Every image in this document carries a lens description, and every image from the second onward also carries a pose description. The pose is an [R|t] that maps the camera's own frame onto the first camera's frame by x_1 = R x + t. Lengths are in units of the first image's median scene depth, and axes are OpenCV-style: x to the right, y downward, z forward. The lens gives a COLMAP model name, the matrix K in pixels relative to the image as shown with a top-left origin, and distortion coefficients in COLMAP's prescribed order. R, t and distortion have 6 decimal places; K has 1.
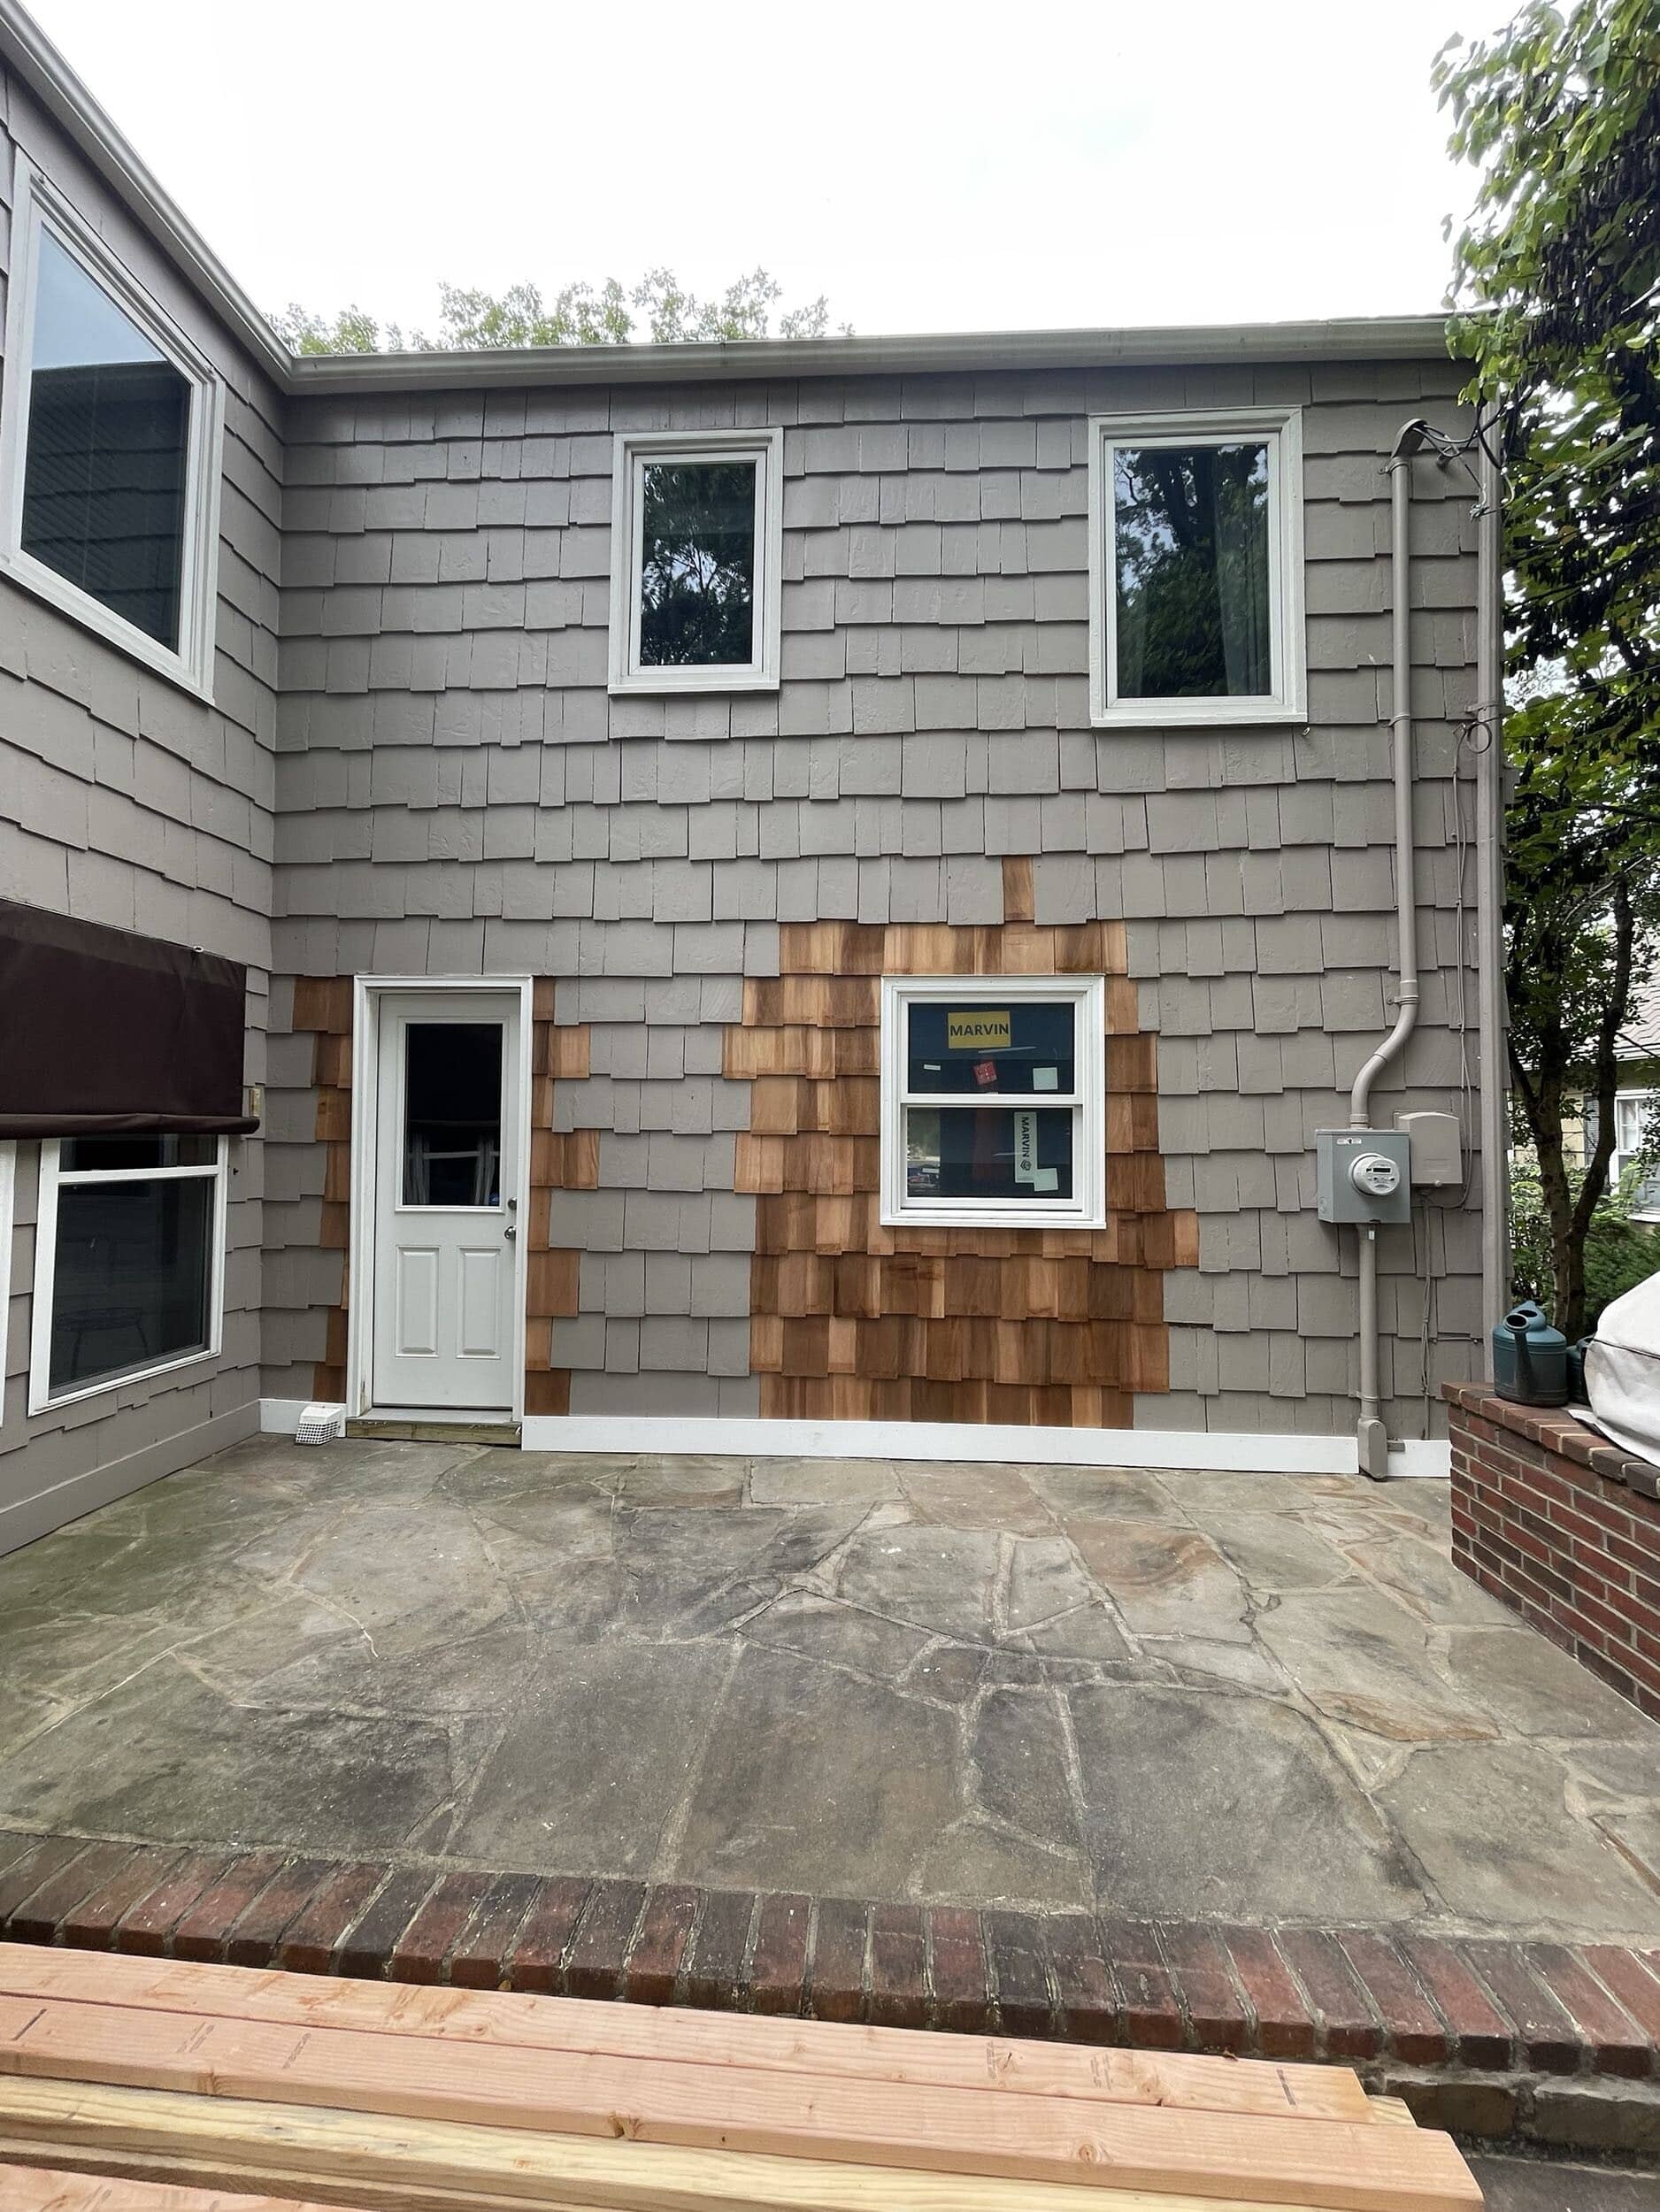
lens RADIAL K [[897.9, 0, 820.5], [0, 897.9, 1093.4], [0, 0, 1]] dist [0.003675, 0.000504]
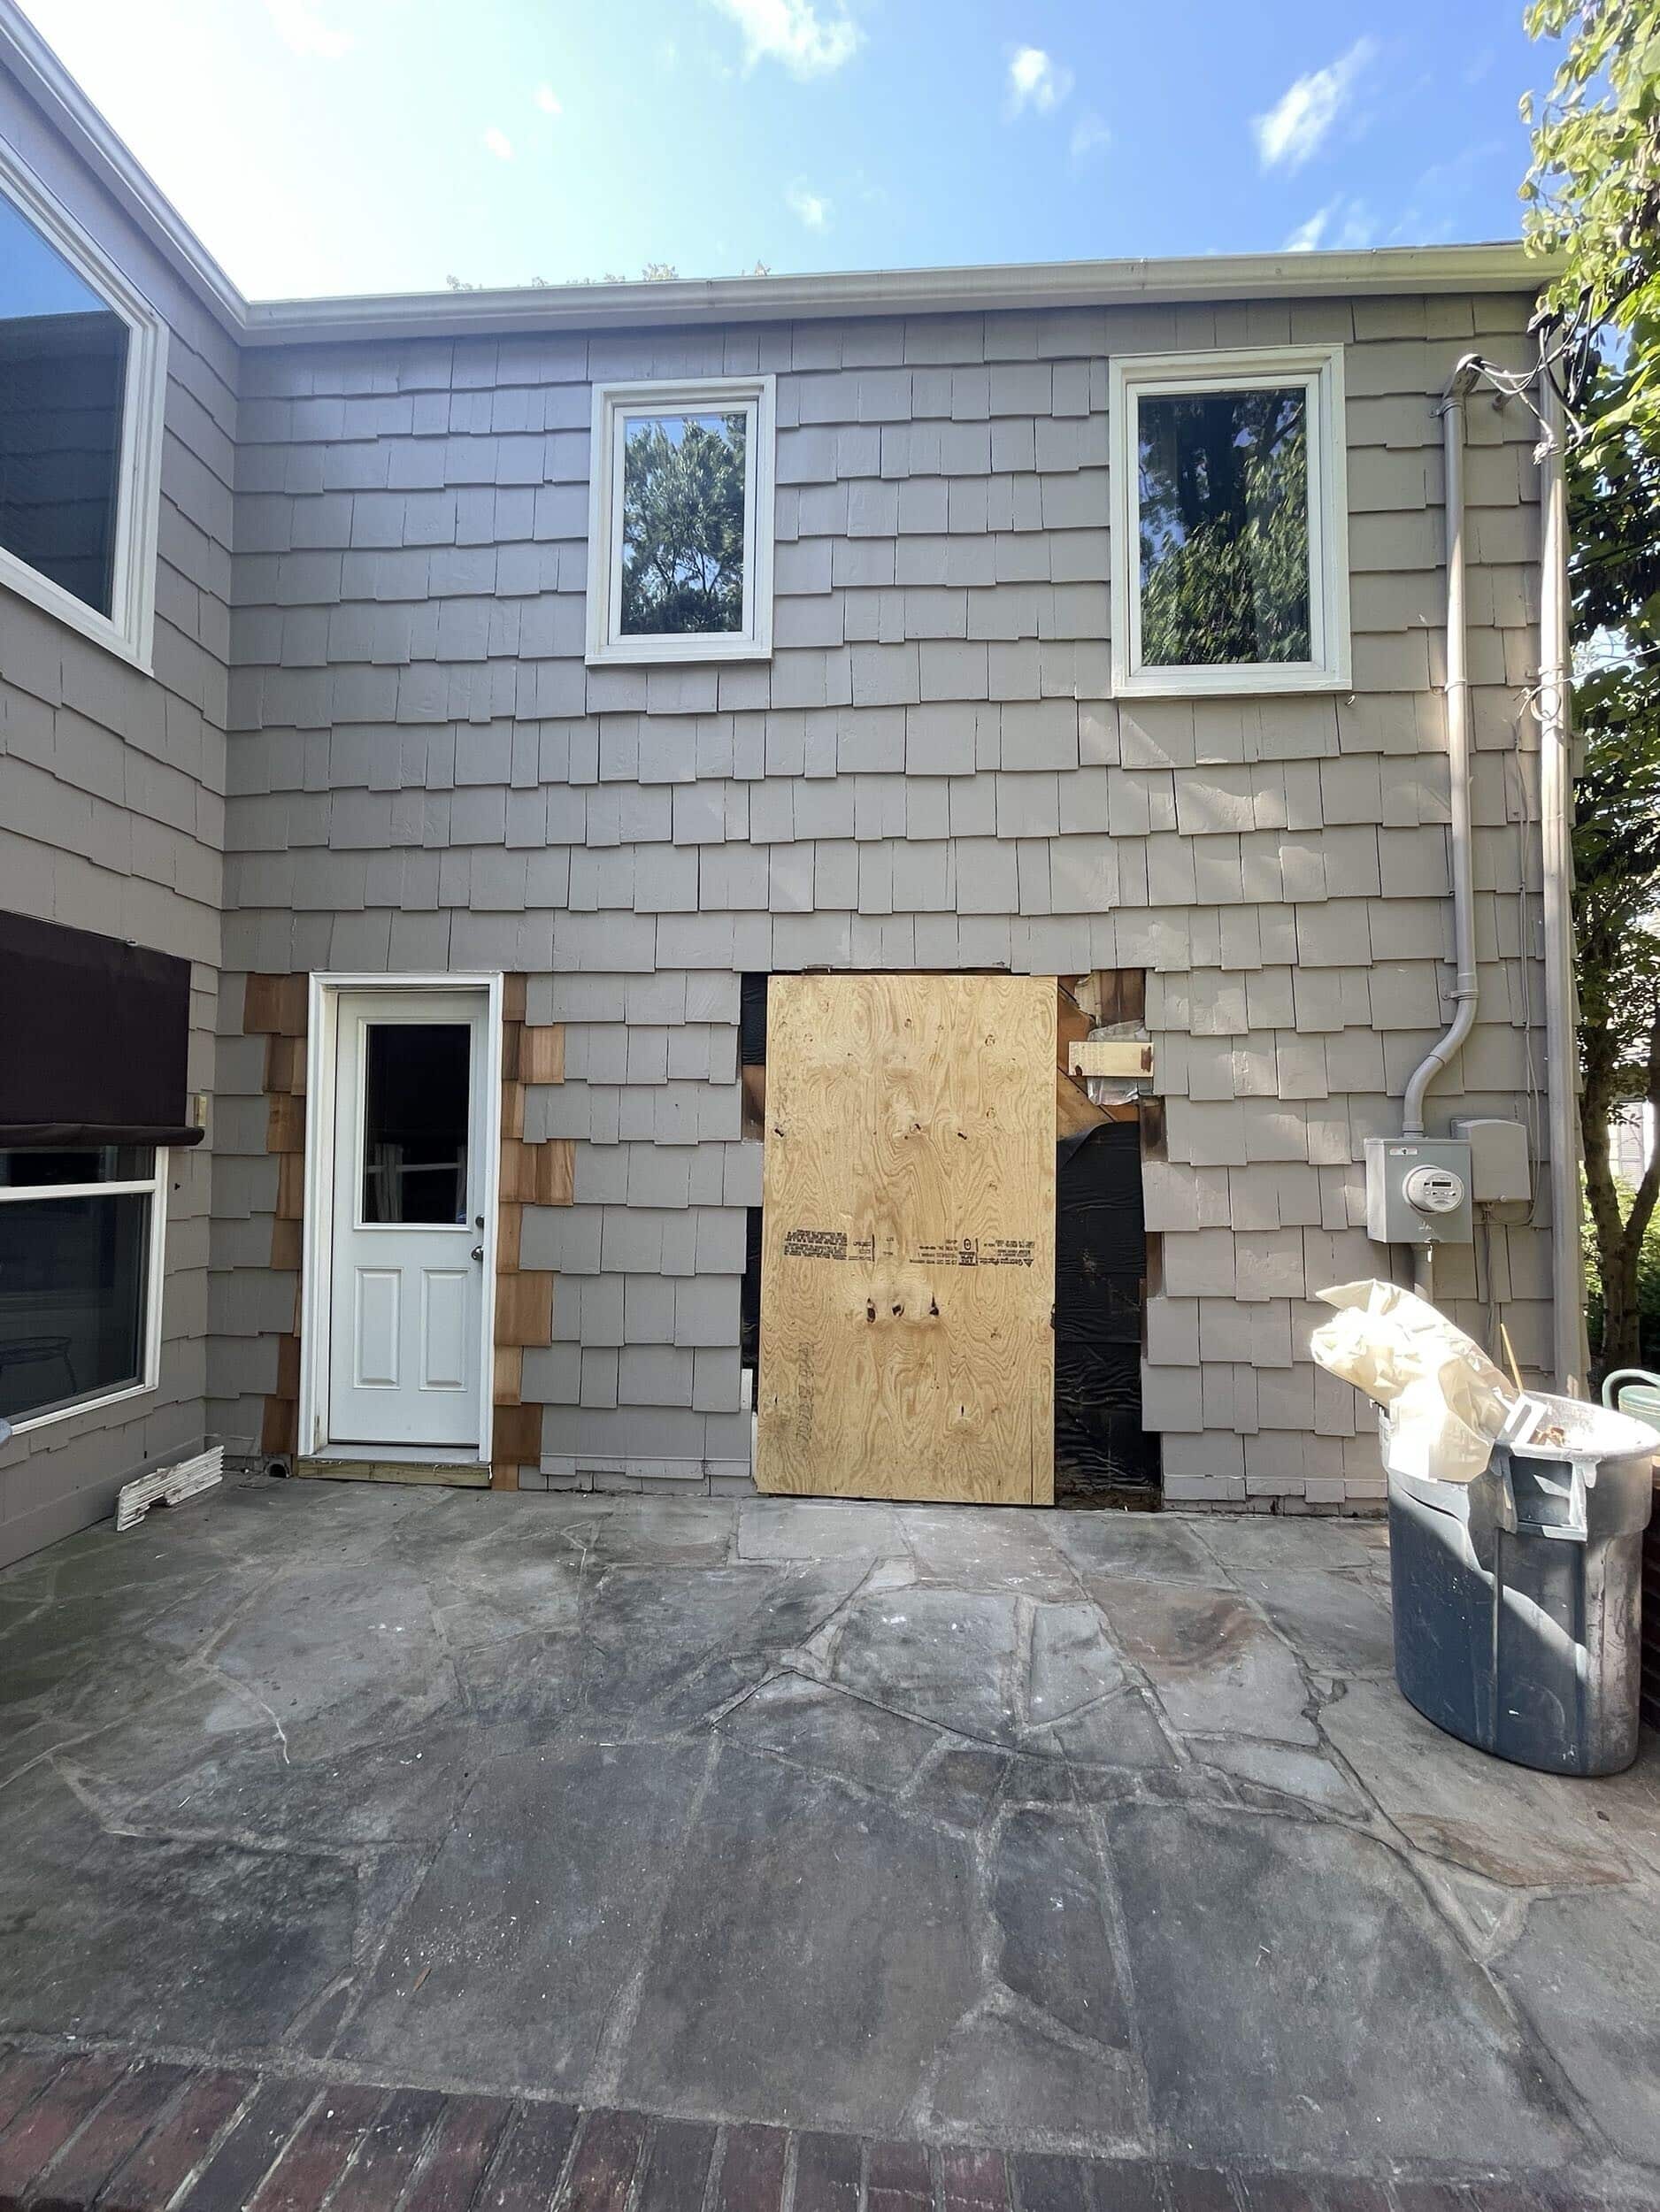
lens RADIAL K [[897.9, 0, 828.5], [0, 897.9, 1097.5], [0, 0, 1]] dist [0.003675, 0.000504]
pose [[0.999997, -0.001698, 0.001900, 0.009788], [0.001704, 0.999993, -0.003219, 0.001054], [-0.001895, 0.003222, 0.999993, 0.089793]]
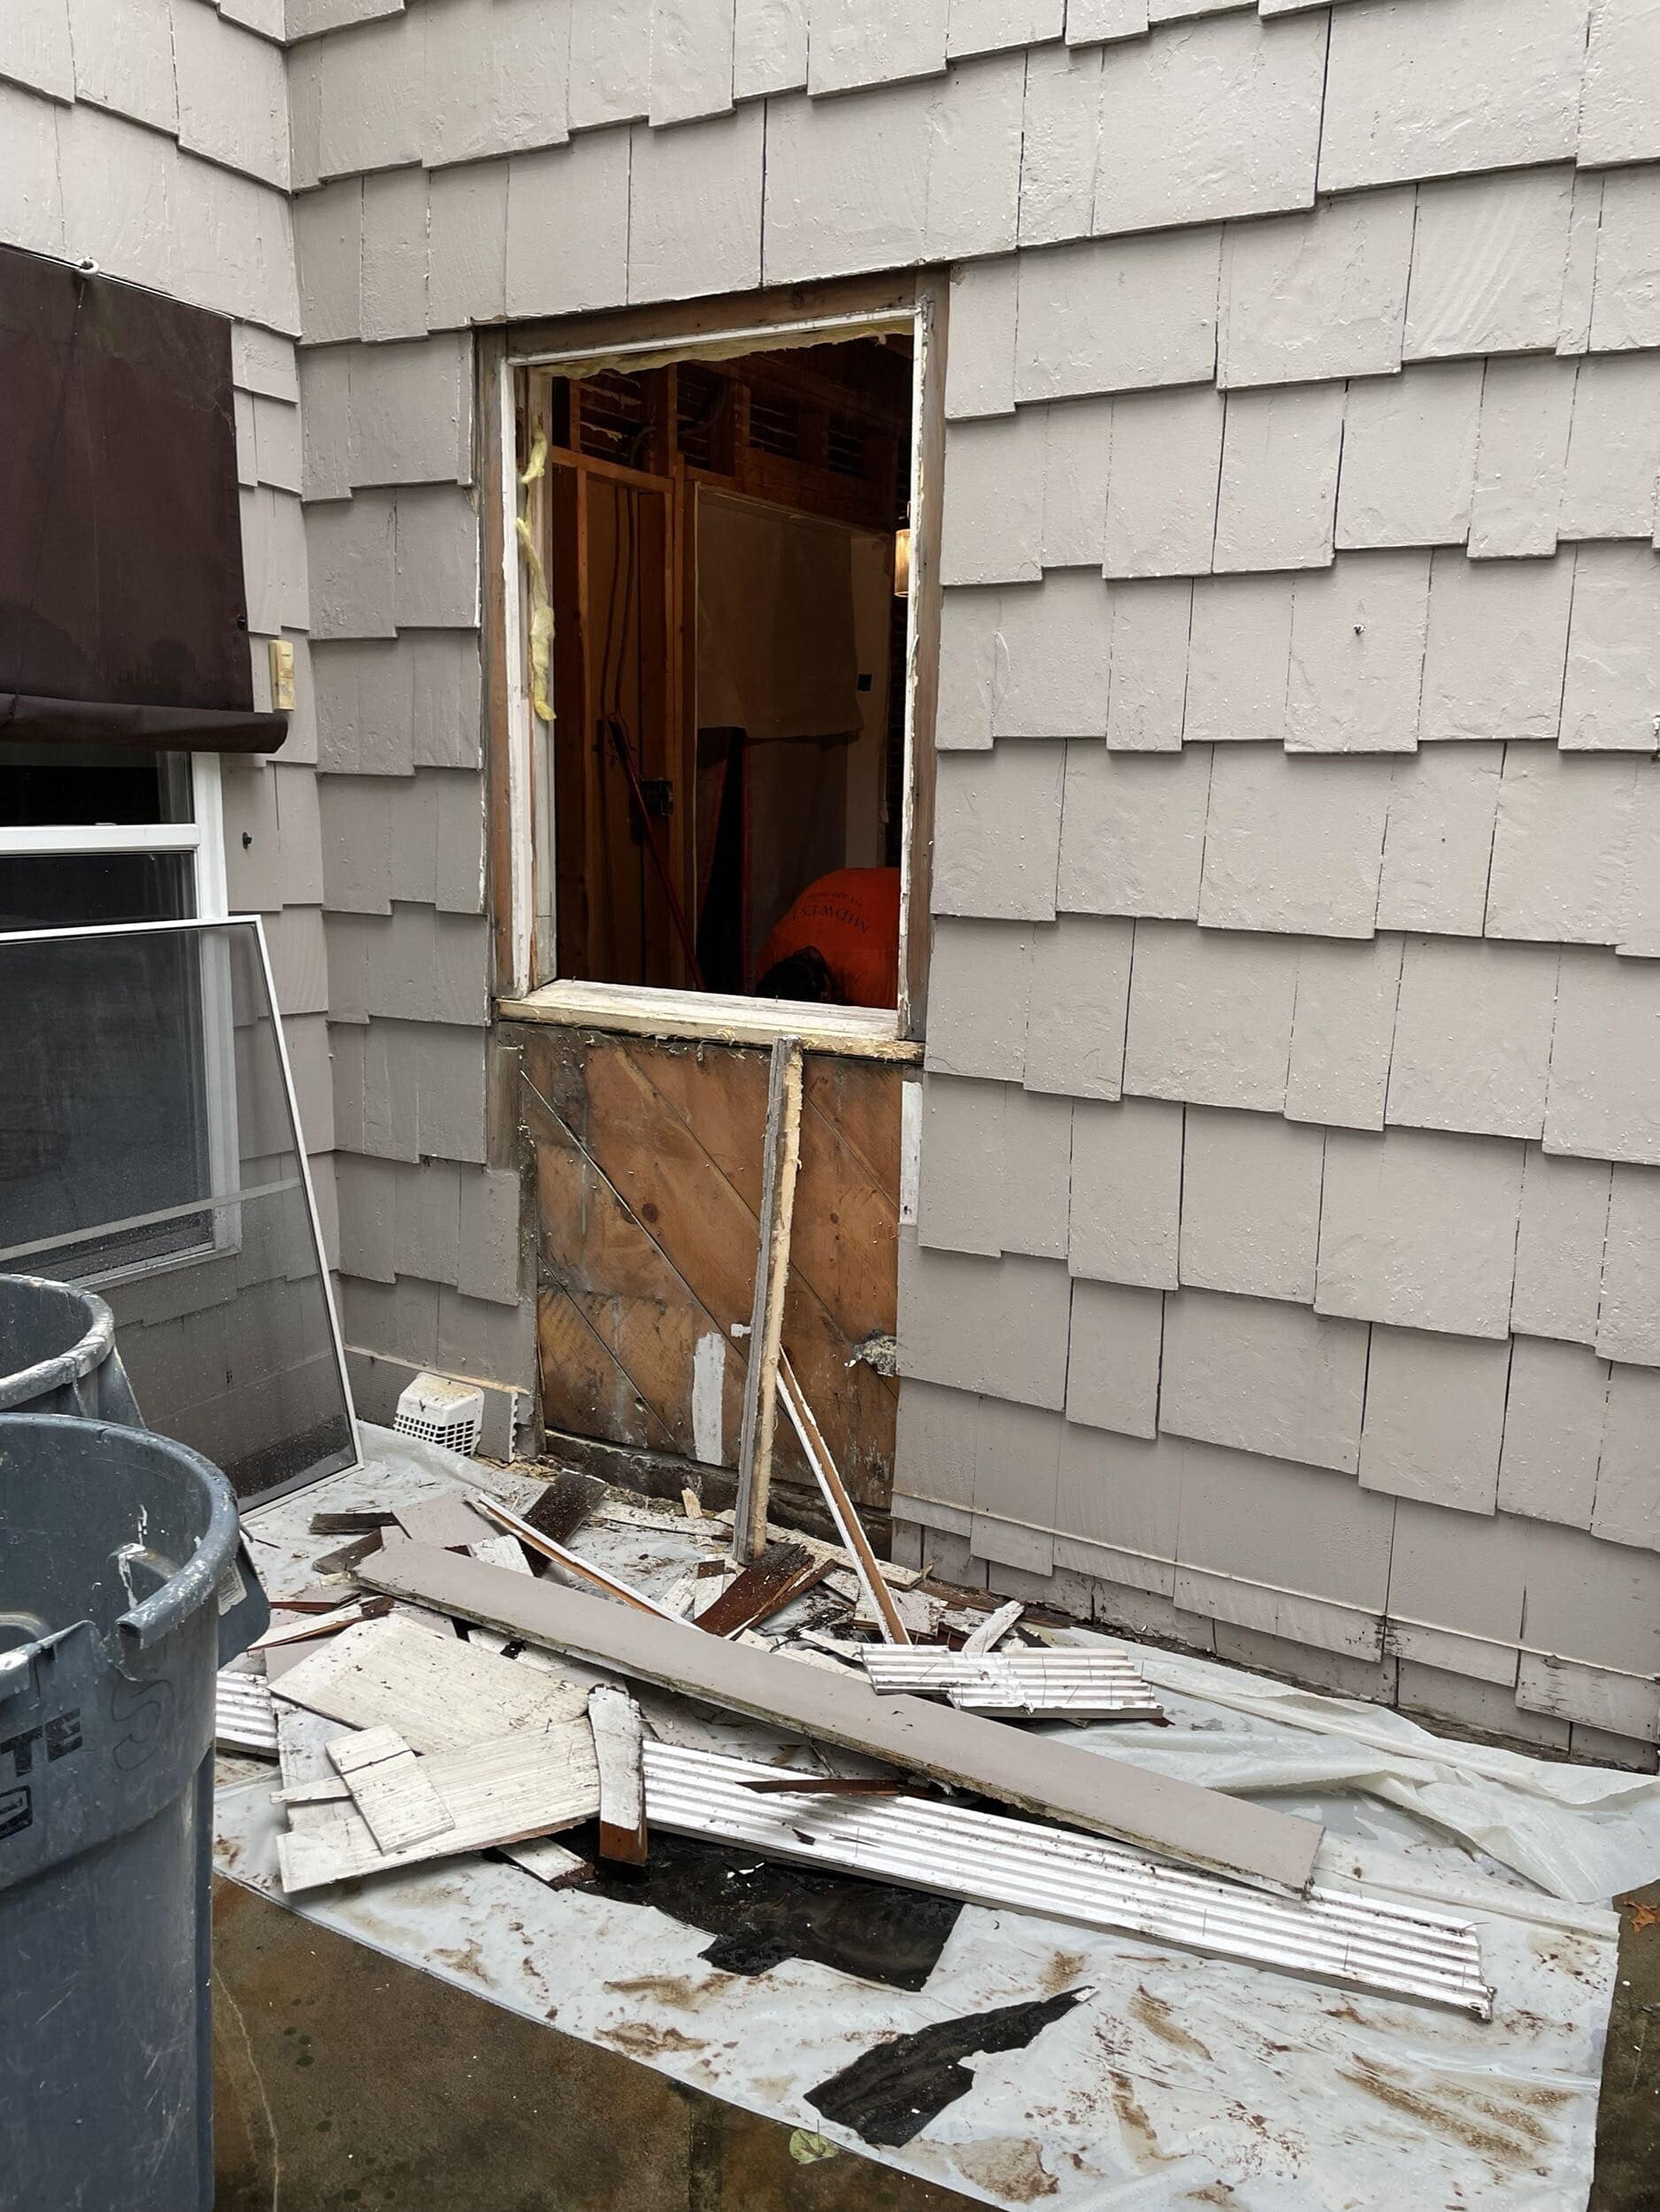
lens RADIAL K [[1715.3, 0, 835.9], [0, 1715.3, 1095.4], [0, 0, 1]] dist [0.072071, -0.060715]
pose [[0.906201, 0.082212, -0.414778, -0.048036], [0.016782, 0.973152, 0.229551, 0.021444], [0.422514, -0.214981, 0.880491, 0.387958]]
